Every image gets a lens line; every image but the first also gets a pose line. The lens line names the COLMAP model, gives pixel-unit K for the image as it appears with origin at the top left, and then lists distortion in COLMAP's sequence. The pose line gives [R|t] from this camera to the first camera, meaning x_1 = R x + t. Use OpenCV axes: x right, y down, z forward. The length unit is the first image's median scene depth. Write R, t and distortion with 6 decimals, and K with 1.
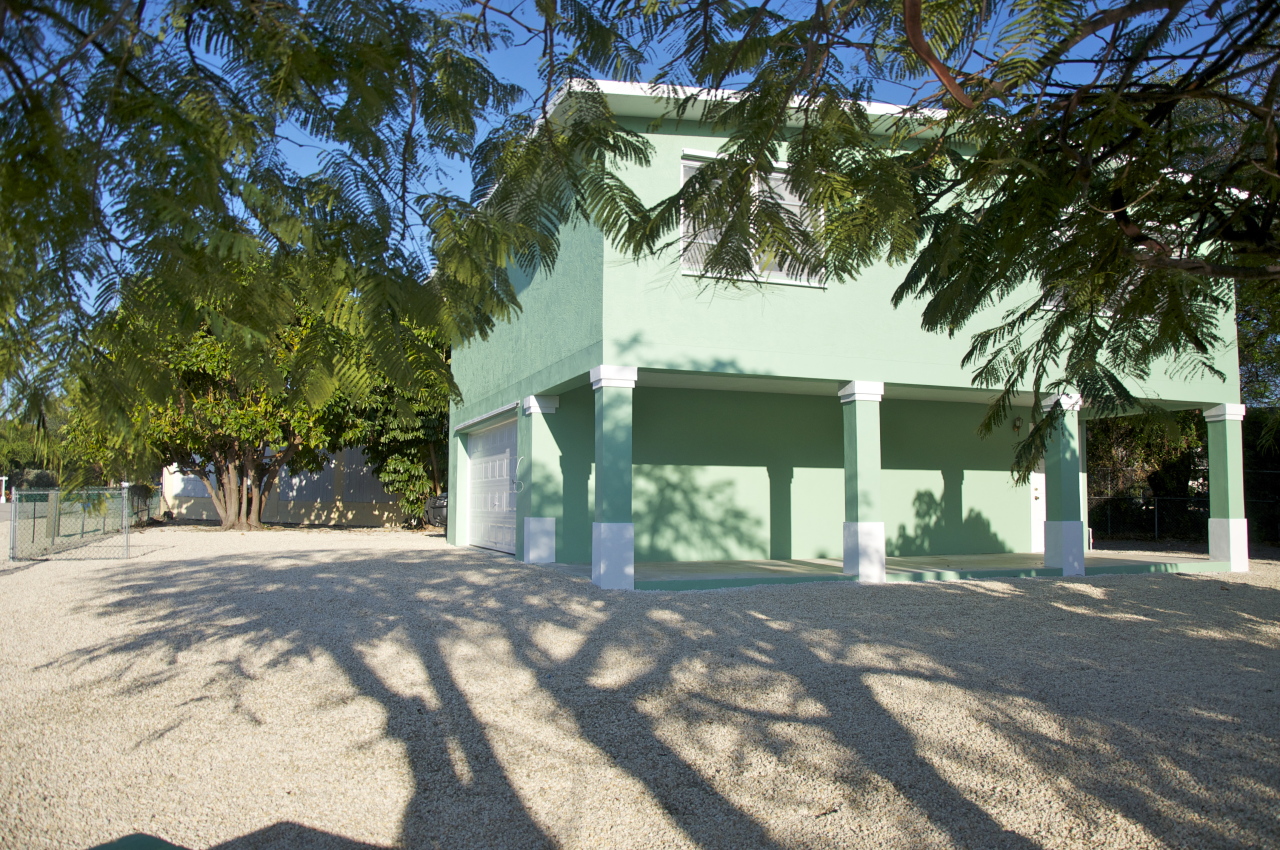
lens RADIAL K [[1003.5, 0, 636.9], [0, 1003.5, 422.7], [0, 0, 1]] dist [-0.170460, 0.147288]
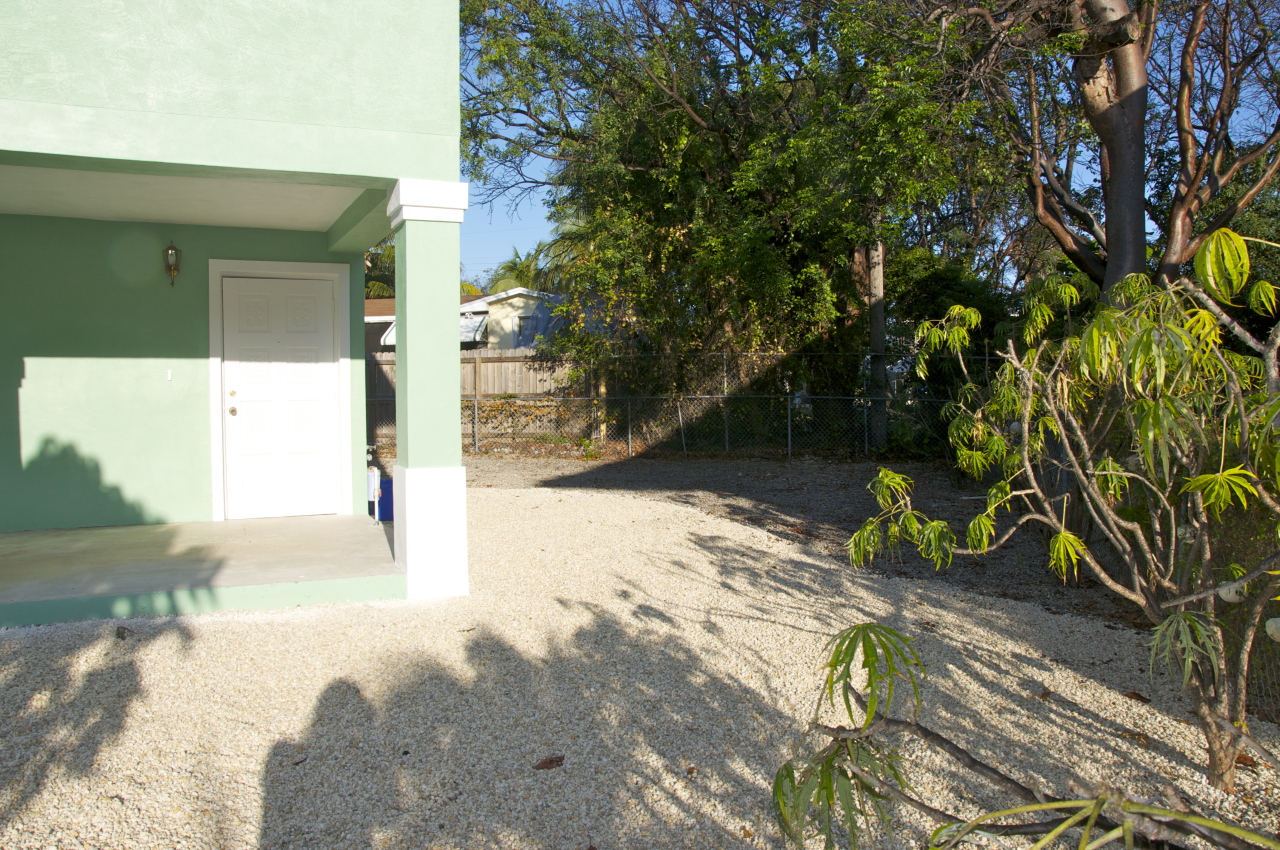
lens RADIAL K [[1003.5, 0, 636.9], [0, 1003.5, 422.7], [0, 0, 1]] dist [-0.170460, 0.147288]
pose [[0.994672, -0.024529, 0.100133, 0.640106], [0.014360, 0.994778, 0.101043, 0.040139], [-0.102089, -0.099067, 0.989830, 0.556402]]
